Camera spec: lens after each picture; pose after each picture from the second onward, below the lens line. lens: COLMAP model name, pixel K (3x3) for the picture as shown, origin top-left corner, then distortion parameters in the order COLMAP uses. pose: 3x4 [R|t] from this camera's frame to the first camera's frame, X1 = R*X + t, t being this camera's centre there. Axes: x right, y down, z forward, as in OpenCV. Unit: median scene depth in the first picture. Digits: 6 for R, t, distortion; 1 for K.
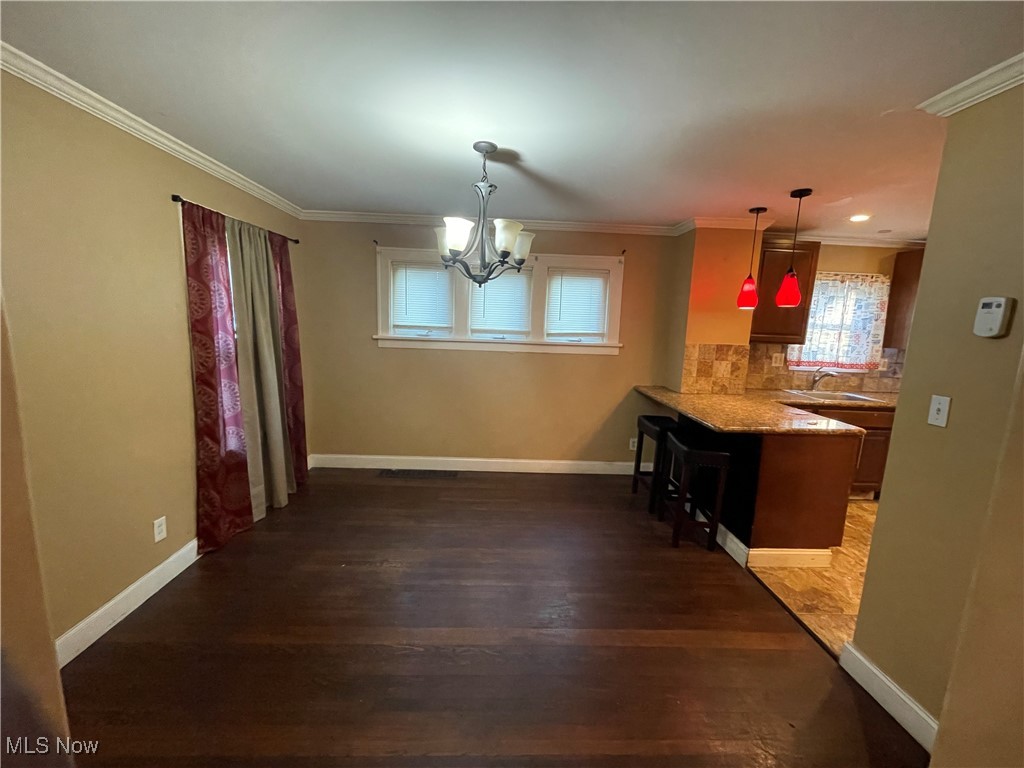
lens RADIAL K [[414.6, 0, 512.0], [0, 414.6, 384.0], [0, 0, 1]] dist [-0.000936, -0.000104]
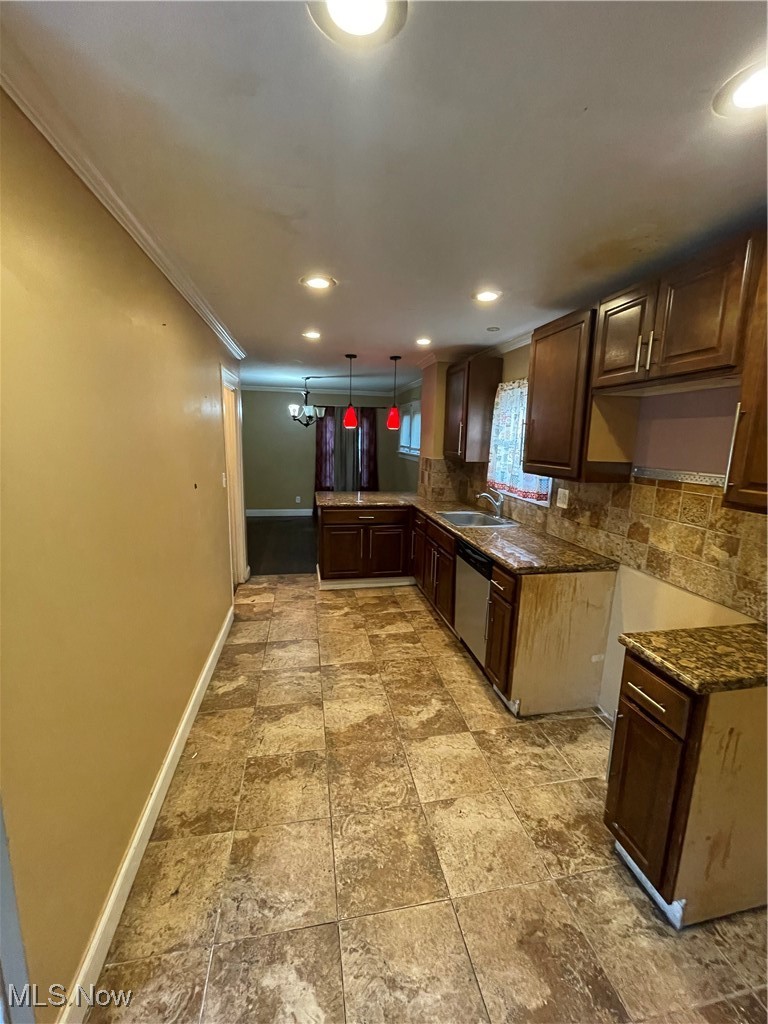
lens RADIAL K [[414.6, 0, 384.0], [0, 414.6, 512.0], [0, 0, 1]] dist [-0.000936, -0.000104]
pose [[0.152934, 0.147353, -0.977189, 1.634148], [-0.171416, 0.977788, 0.120616, -0.061263], [0.973256, 0.149059, 0.174796, 0.650677]]
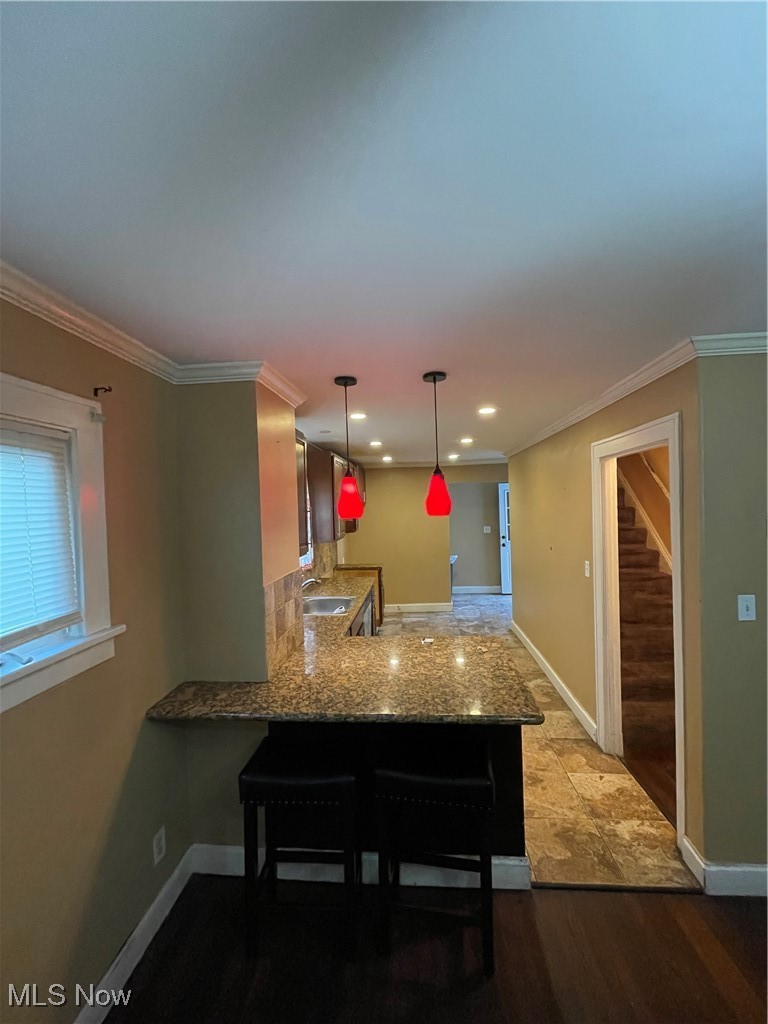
lens RADIAL K [[414.6, 0, 384.0], [0, 414.6, 512.0], [0, 0, 1]] dist [-0.000936, -0.000104]
pose [[0.119348, -0.057703, 0.991174, -0.085348], [0.191570, 0.980889, 0.034037, -0.173550], [-0.974196, 0.185817, 0.128121, 0.723669]]
